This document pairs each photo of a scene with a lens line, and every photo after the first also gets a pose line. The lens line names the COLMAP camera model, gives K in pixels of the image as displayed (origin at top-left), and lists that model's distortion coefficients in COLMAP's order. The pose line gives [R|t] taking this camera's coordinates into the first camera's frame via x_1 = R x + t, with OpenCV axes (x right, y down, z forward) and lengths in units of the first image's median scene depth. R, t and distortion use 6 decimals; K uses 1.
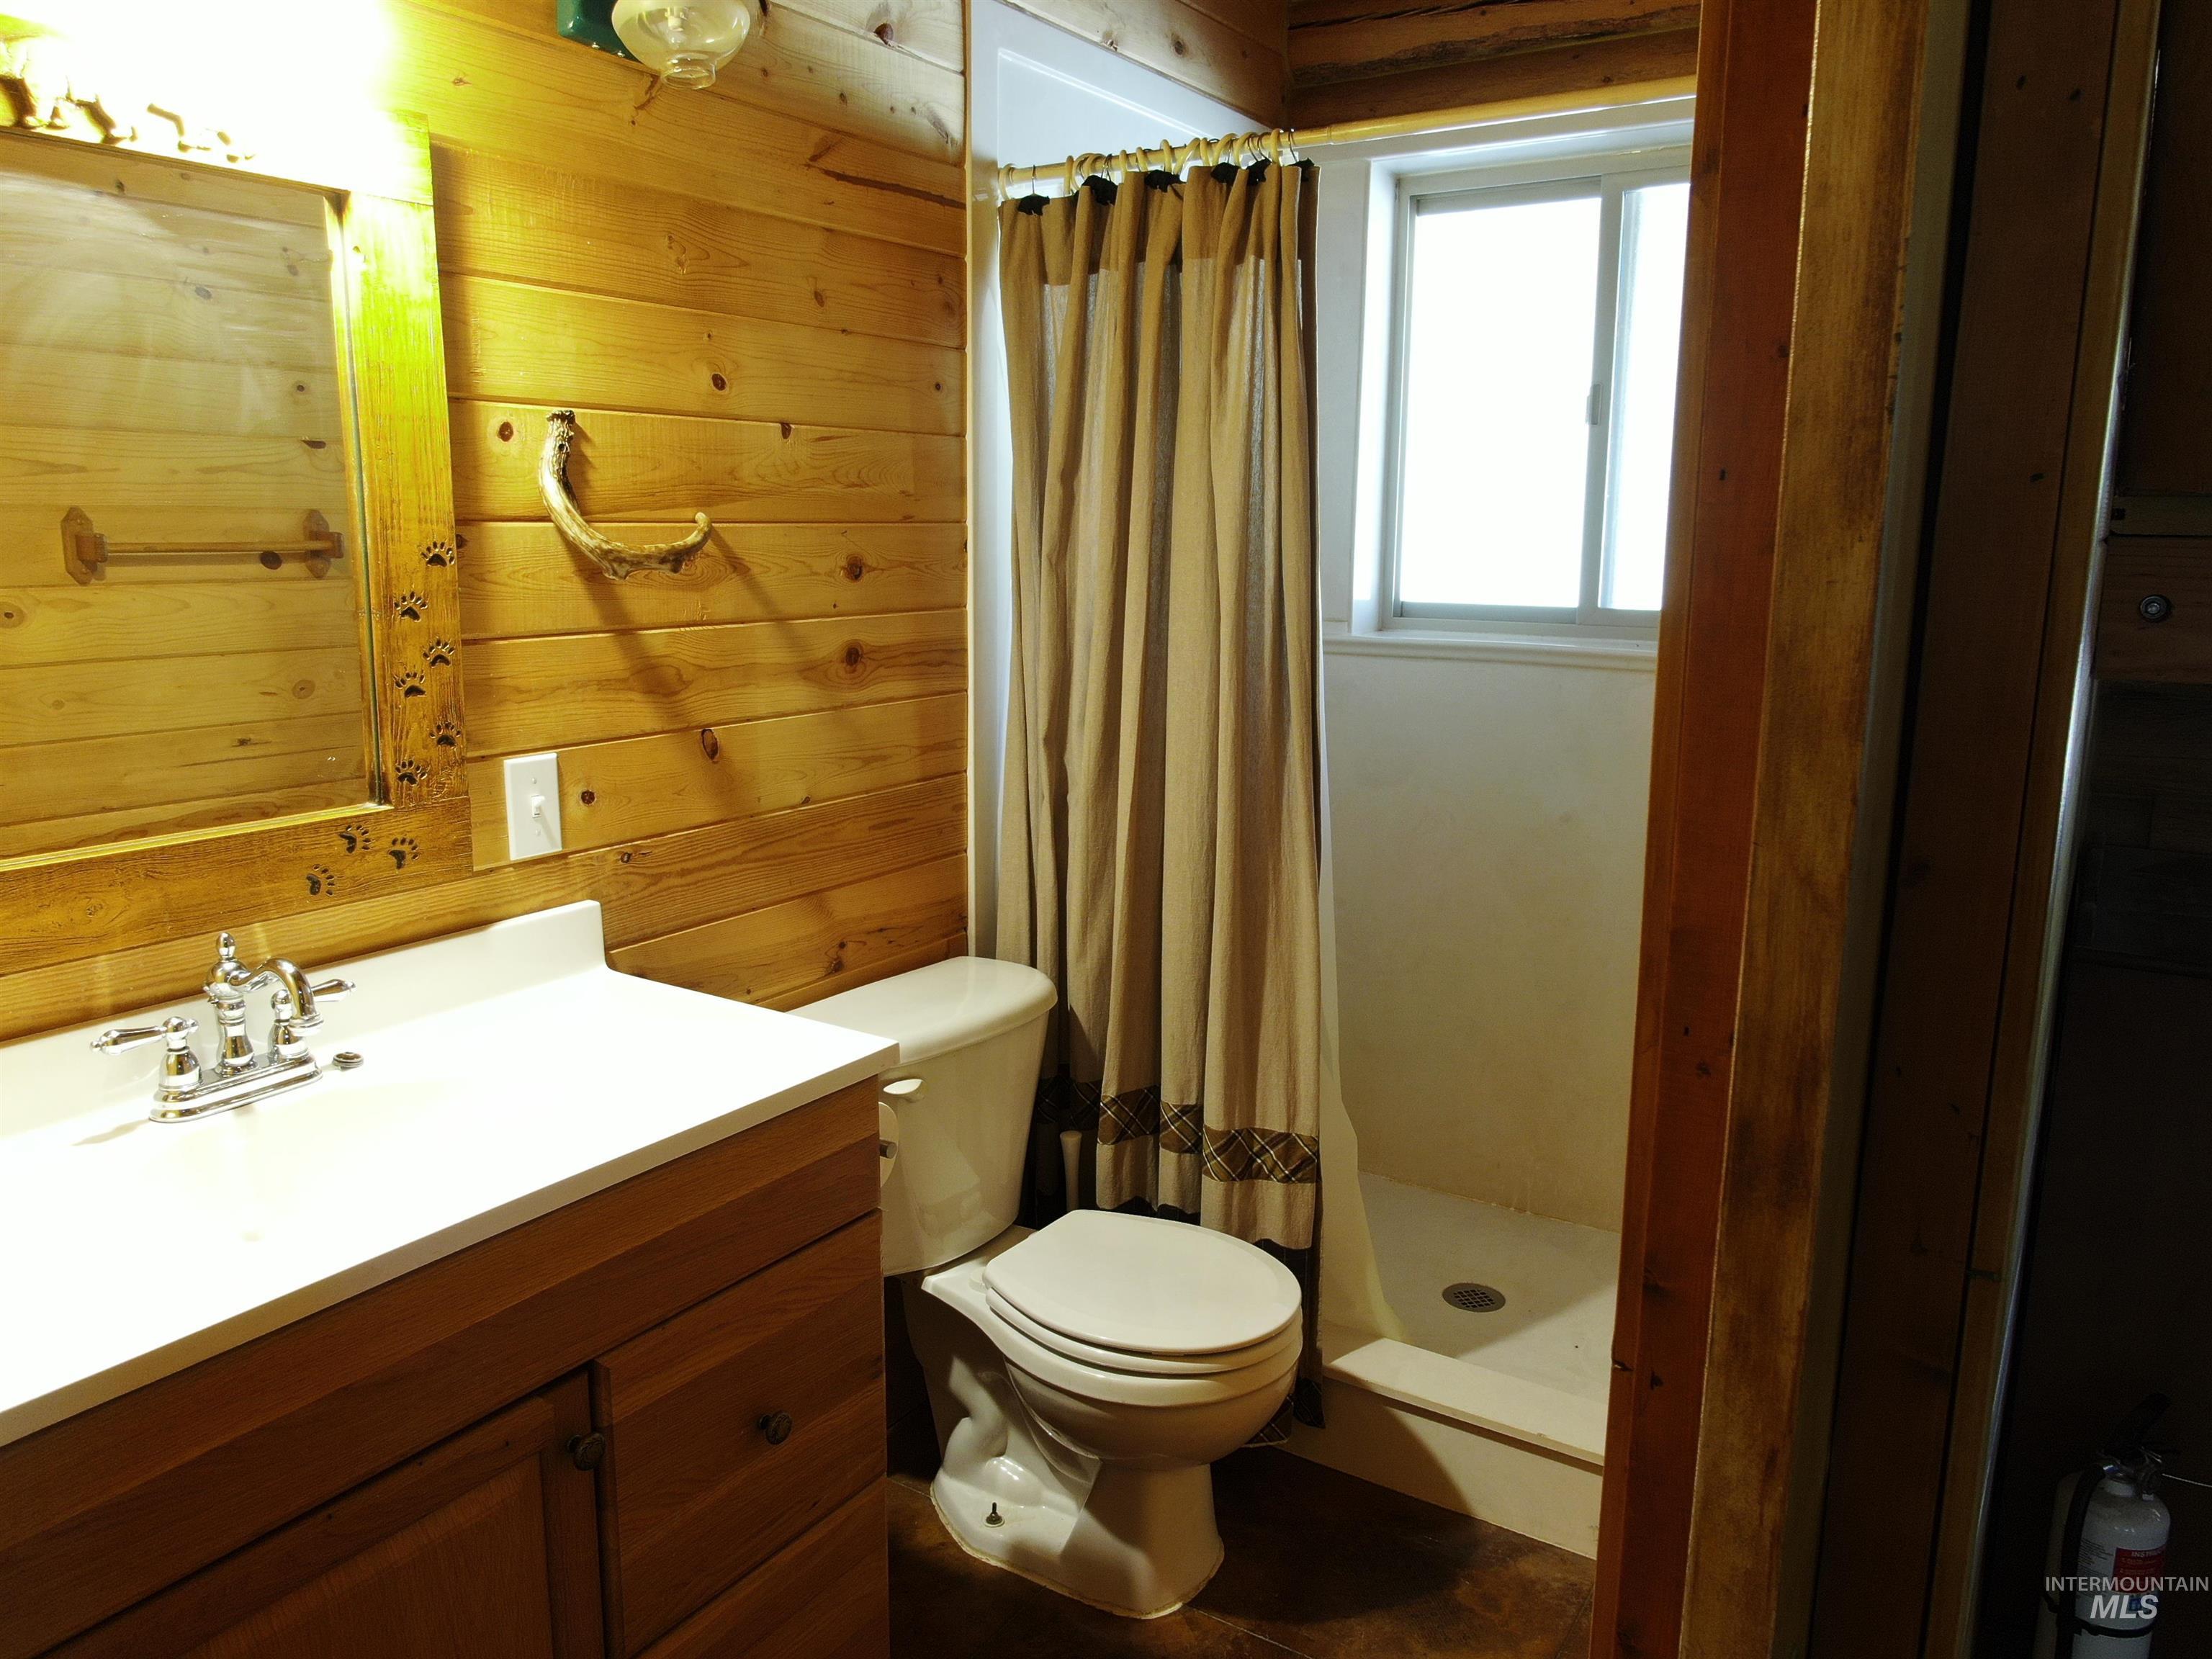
lens RADIAL K [[1591.1, 0, 1117.0], [0, 1591.1, 833.5], [0, 0, 1]] dist [-0.020382, 0.007748]
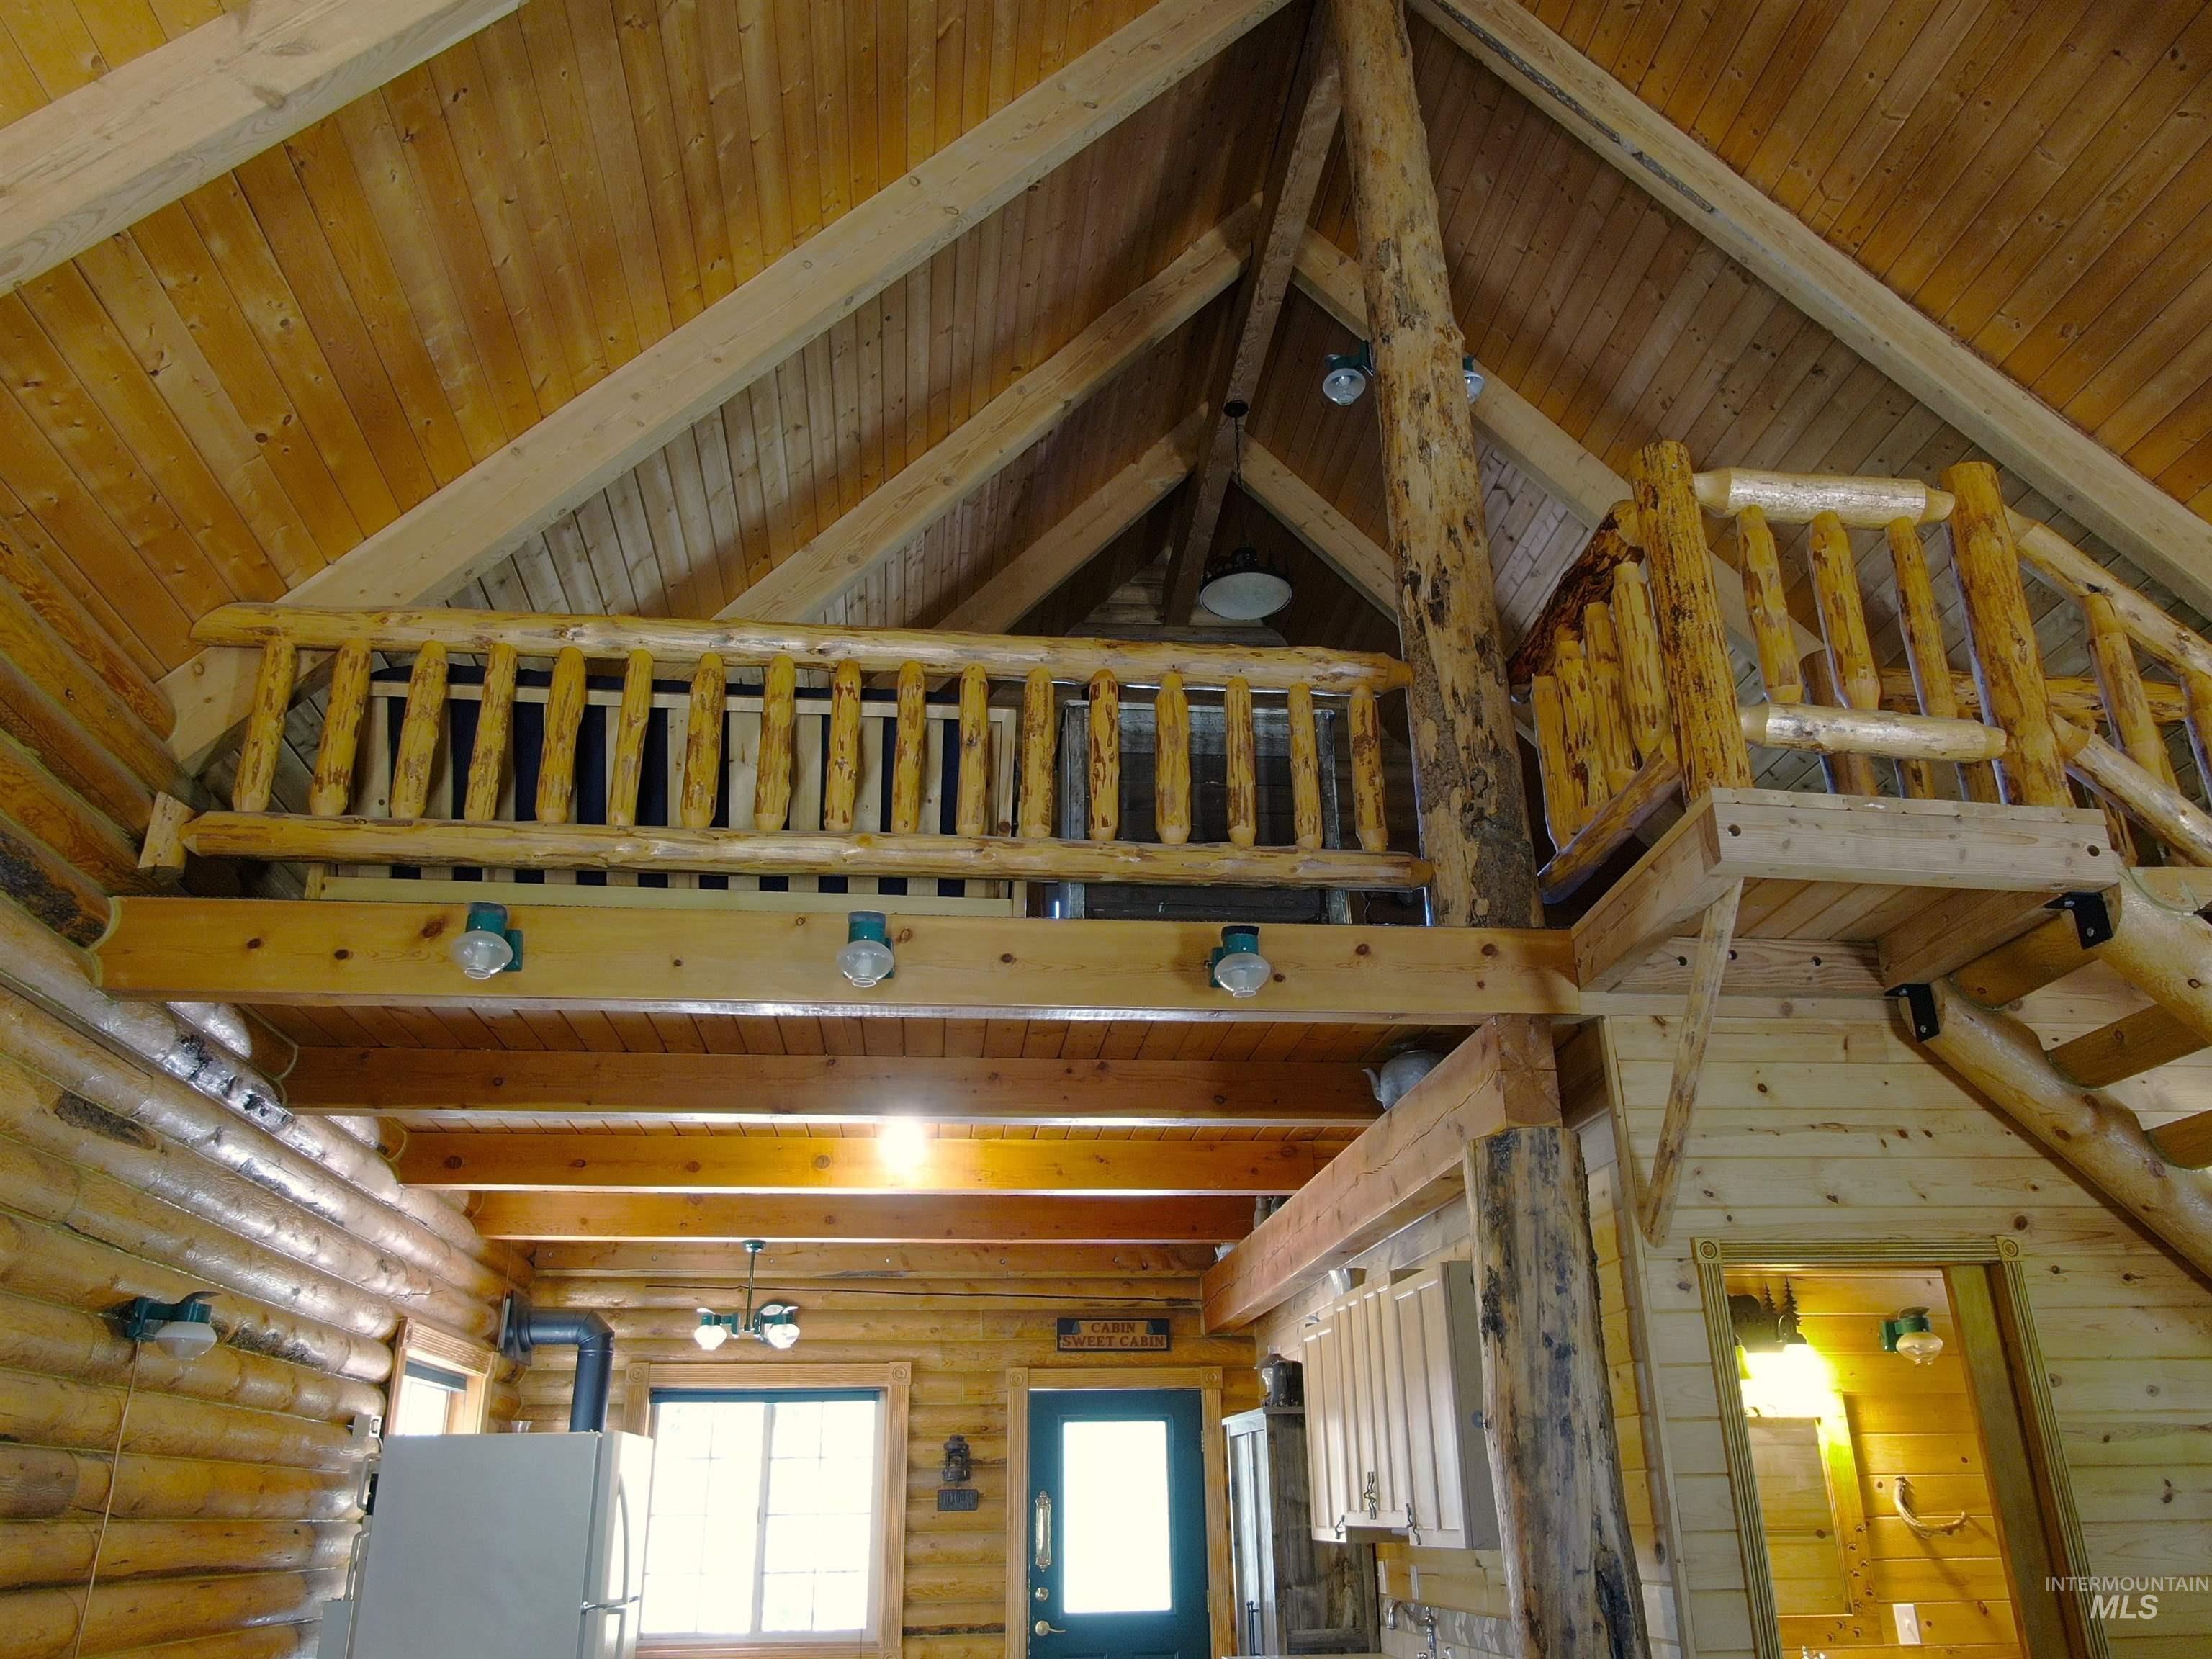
lens RADIAL K [[1591.1, 0, 1102.9], [0, 1591.1, 827.9], [0, 0, 1]] dist [-0.020382, 0.007748]
pose [[0.618958, -0.321994, -0.716387, 1.157724], [-0.138677, 0.852970, -0.503201, 0.367589], [0.773085, 0.410807, 0.483299, -1.949576]]
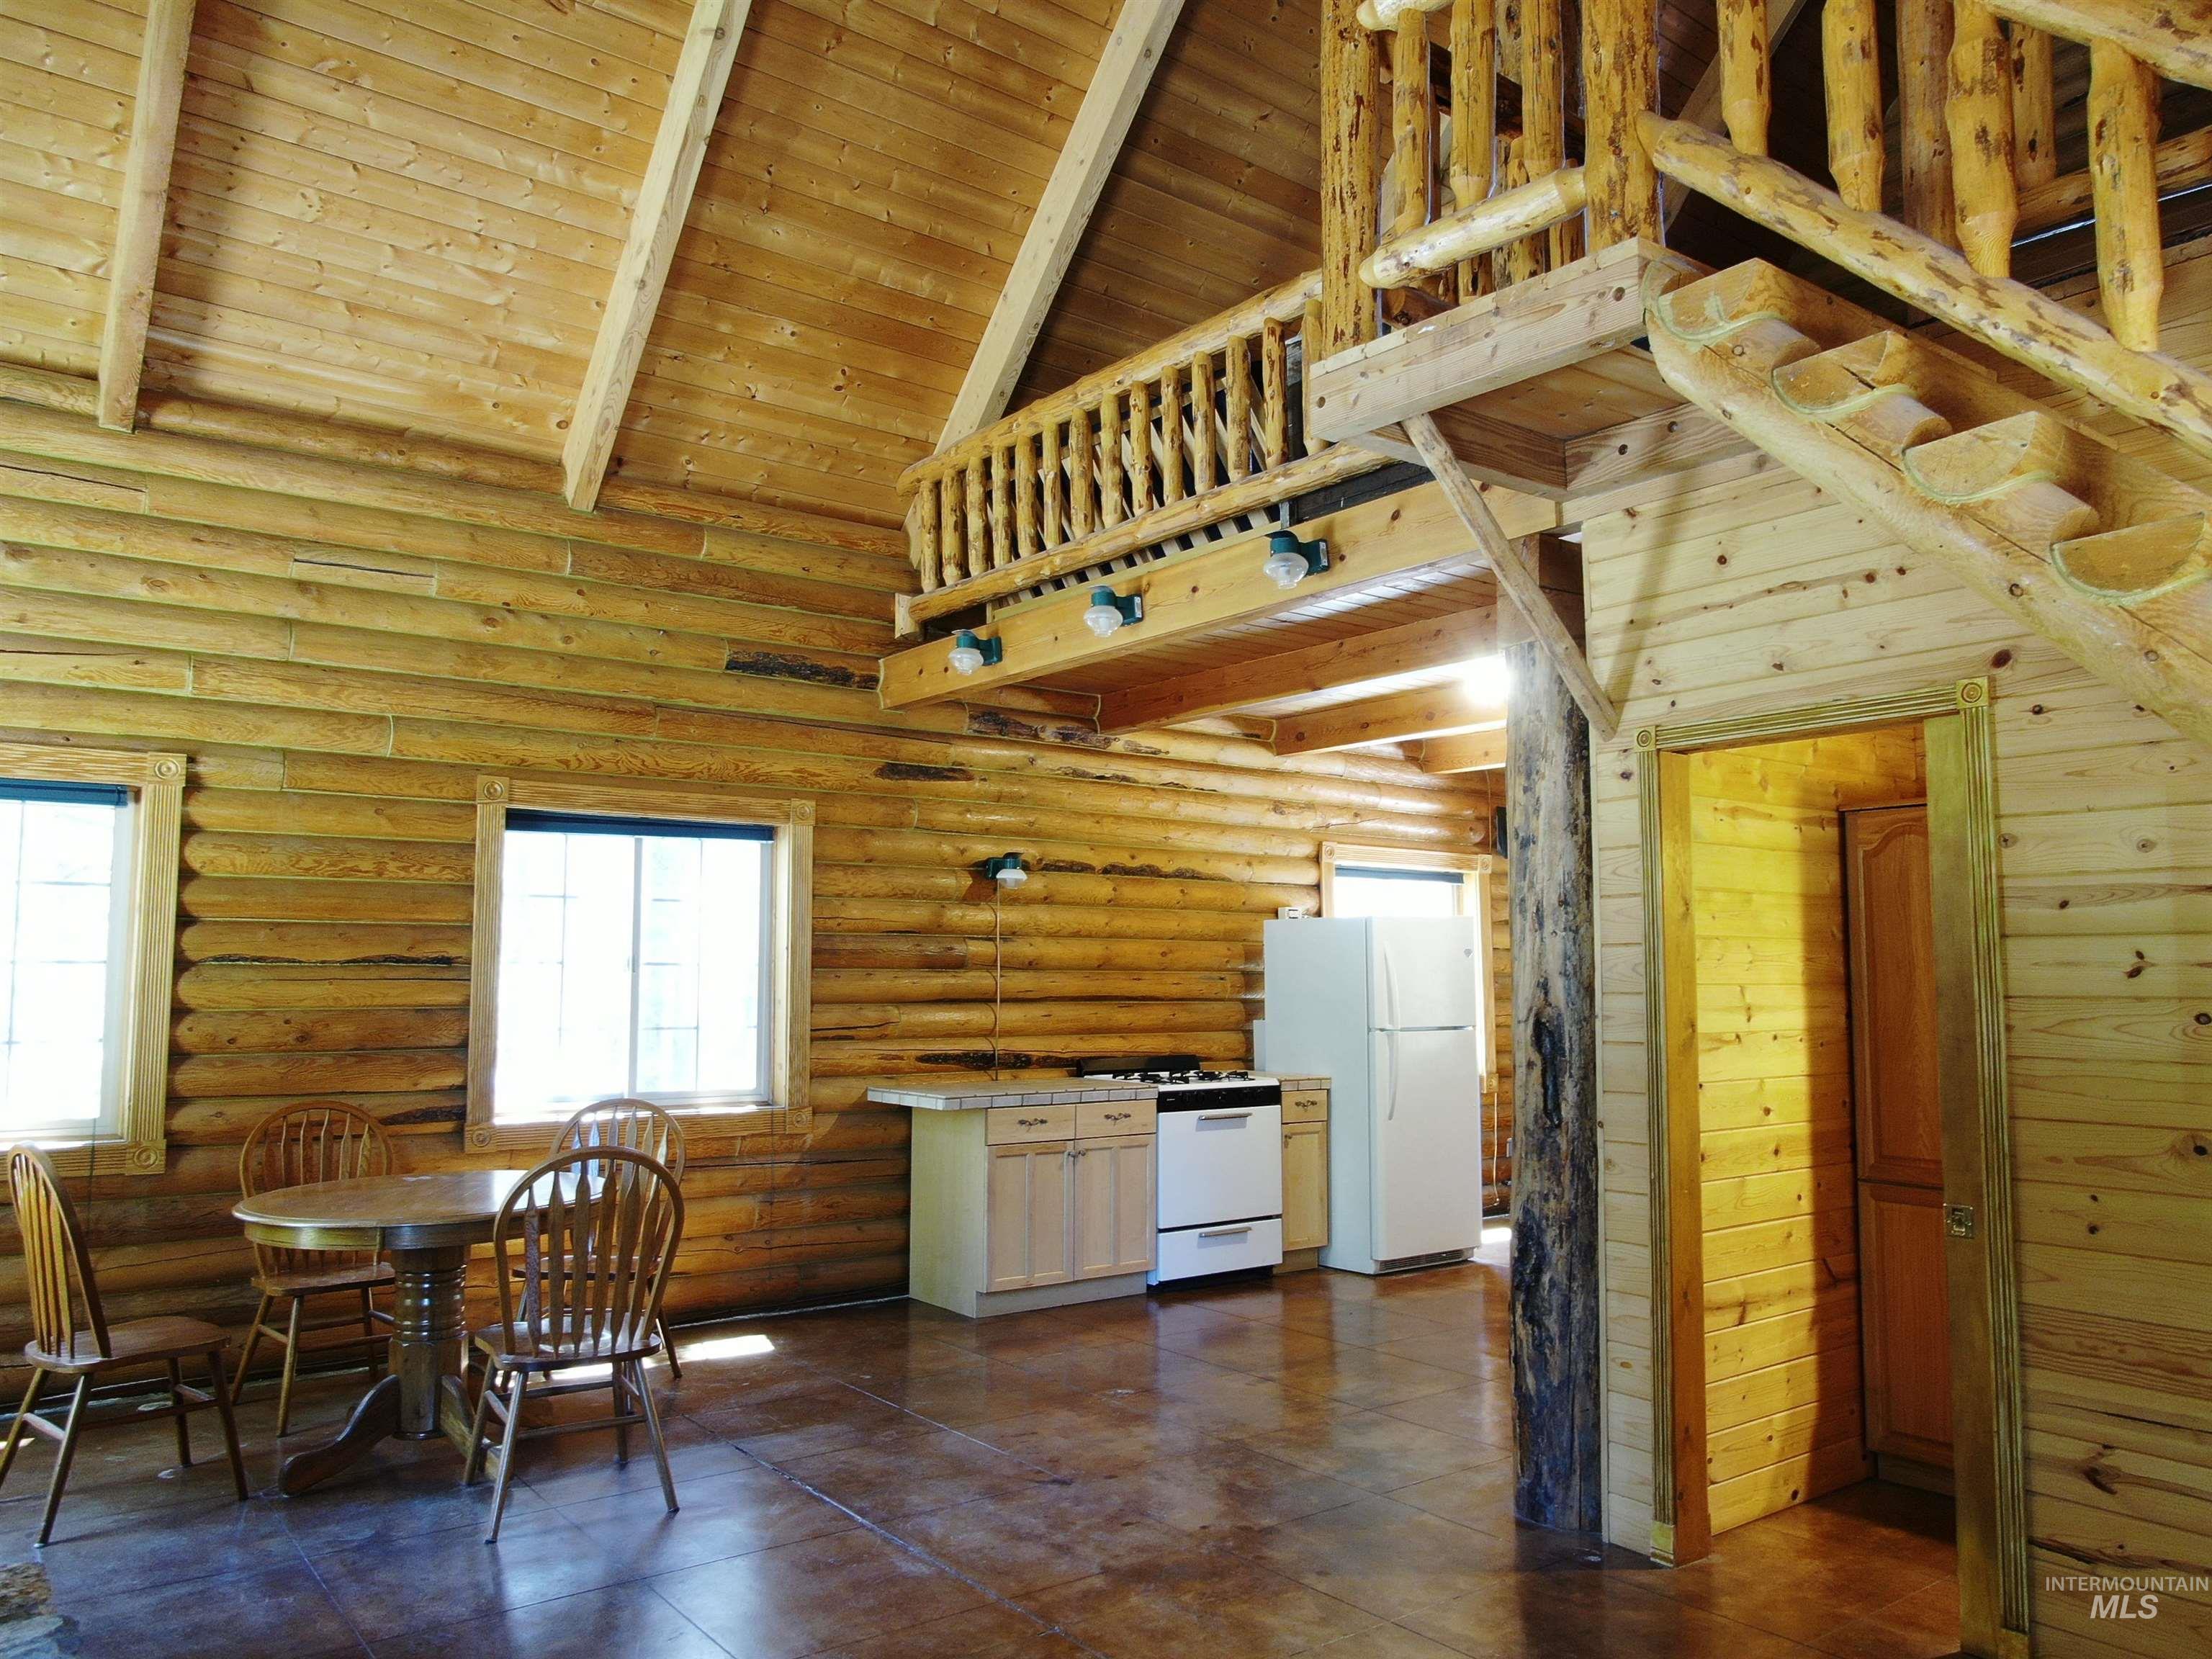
lens RADIAL K [[1591.1, 0, 1102.8], [0, 1591.1, 831.3], [0, 0, 1]] dist [-0.020382, 0.007748]
pose [[-0.353121, -0.089938, -0.931245, 2.205266], [-0.186806, 0.982103, -0.024015, -0.011324], [0.916738, 0.165482, -0.363602, 0.038307]]
